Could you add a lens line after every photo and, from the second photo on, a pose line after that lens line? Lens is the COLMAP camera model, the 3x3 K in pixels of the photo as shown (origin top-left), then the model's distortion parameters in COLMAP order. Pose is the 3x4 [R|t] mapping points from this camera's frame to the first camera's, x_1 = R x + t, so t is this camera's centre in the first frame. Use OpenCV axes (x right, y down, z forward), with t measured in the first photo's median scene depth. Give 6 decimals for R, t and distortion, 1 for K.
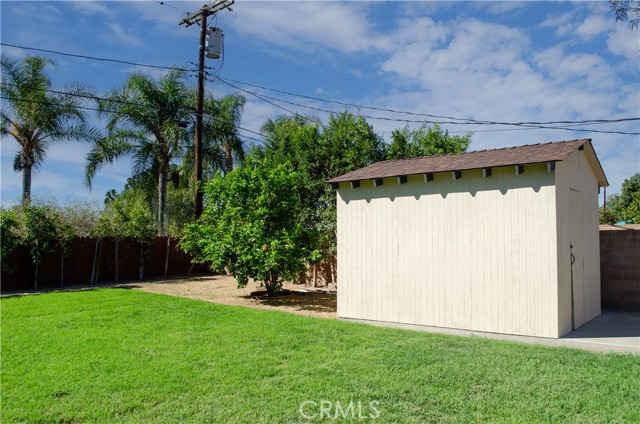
lens RADIAL K [[520.1, 0, 322.3], [0, 520.1, 214.6], [0, 0, 1]] dist [-0.068930, 0.005724]
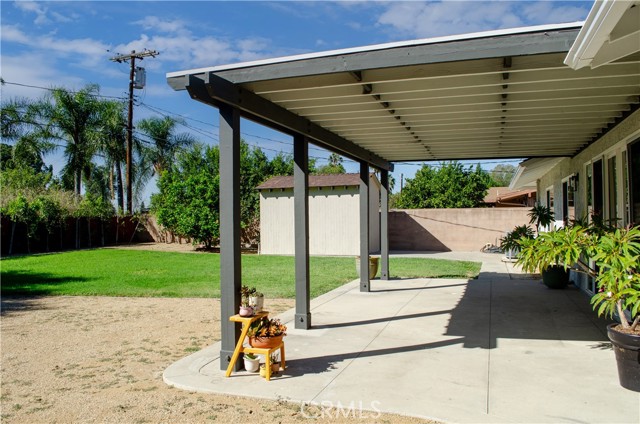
lens RADIAL K [[520.1, 0, 322.3], [0, 520.1, 214.6], [0, 0, 1]] dist [-0.068930, 0.005724]
pose [[0.942279, -0.004424, 0.334798, -0.215535], [-0.008824, 0.999237, 0.038039, -0.020456], [-0.334711, -0.038798, 0.941522, -0.507257]]
